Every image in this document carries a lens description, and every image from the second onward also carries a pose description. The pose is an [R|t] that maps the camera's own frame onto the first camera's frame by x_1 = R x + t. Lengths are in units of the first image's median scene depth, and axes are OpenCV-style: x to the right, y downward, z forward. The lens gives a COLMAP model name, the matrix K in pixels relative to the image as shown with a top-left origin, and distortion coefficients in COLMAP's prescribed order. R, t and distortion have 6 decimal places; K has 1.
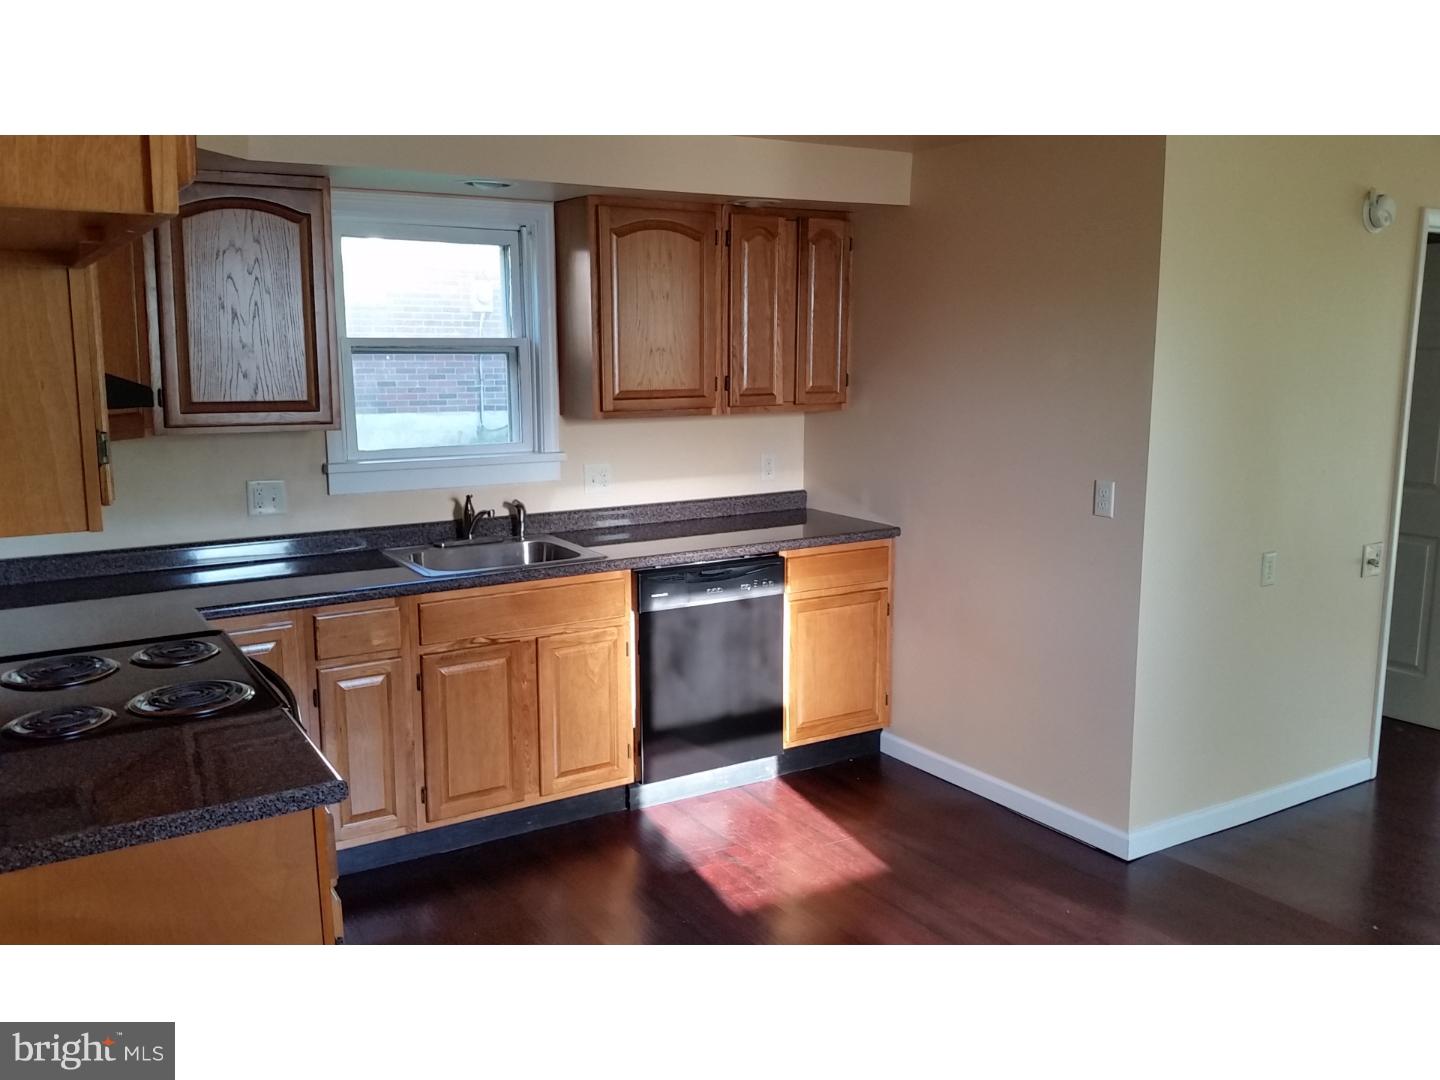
lens RADIAL K [[1160.6, 0, 717.7], [0, 1160.6, 537.6], [0, 0, 1]] dist [0.014291, -0.024510]
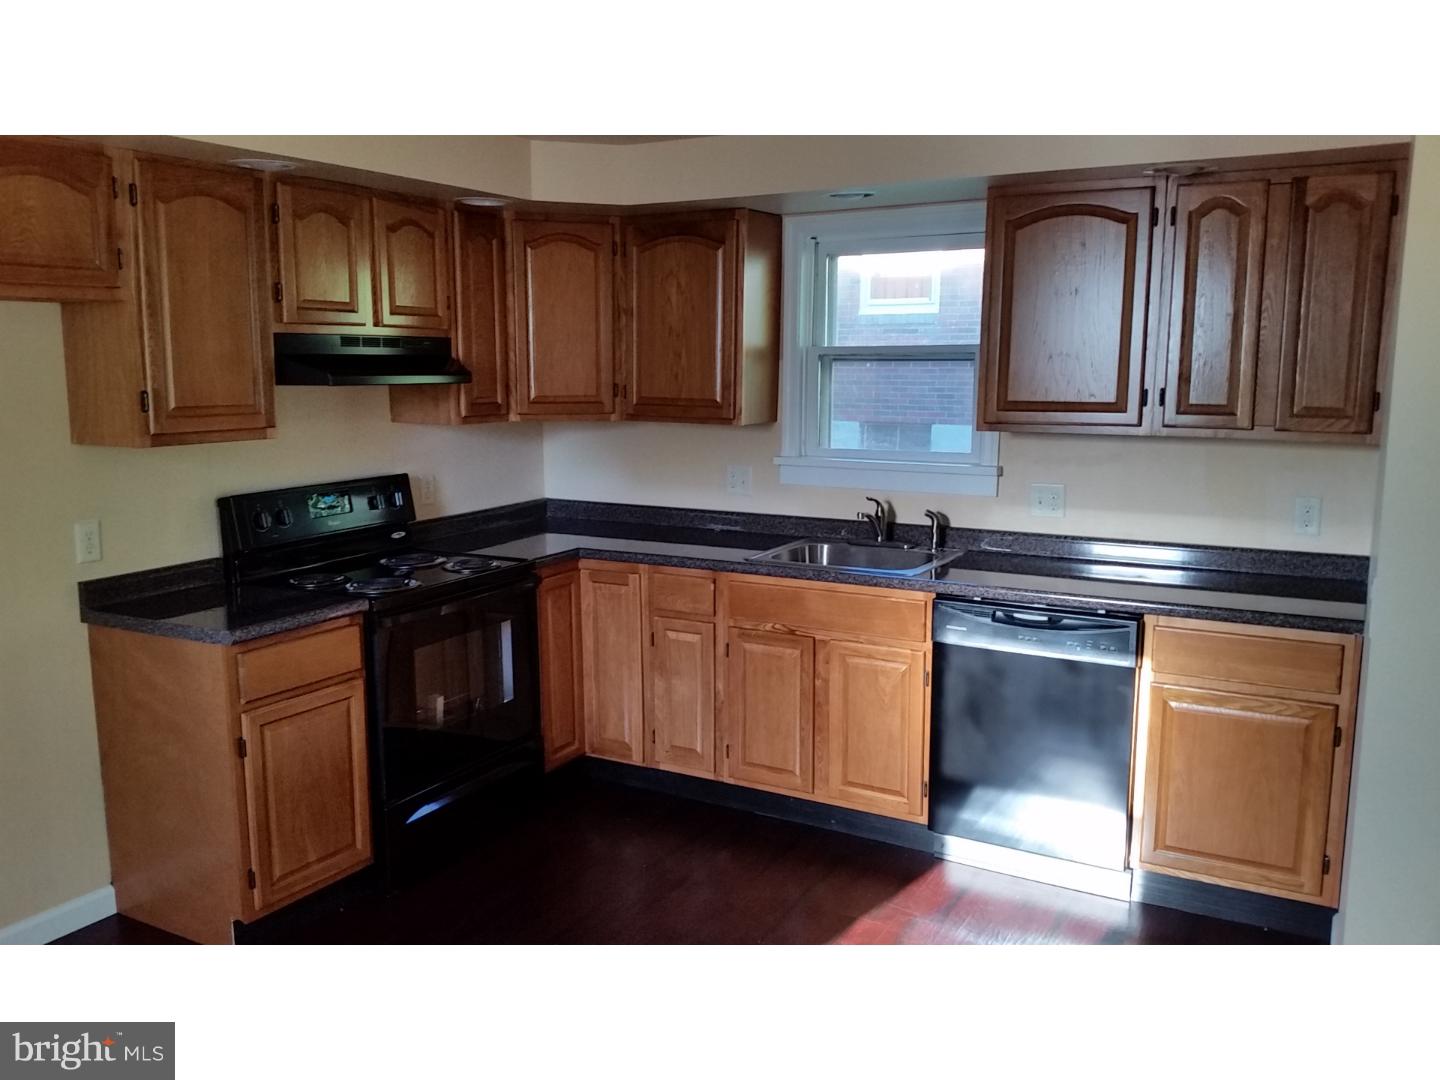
lens RADIAL K [[1160.6, 0, 717.1], [0, 1160.6, 539.5], [0, 0, 1]] dist [0.014291, -0.024510]
pose [[0.473447, 0.143358, -0.869078, 0.612428], [-0.143746, 0.986014, 0.084338, -0.065991], [0.869014, 0.084997, 0.487433, 0.375847]]
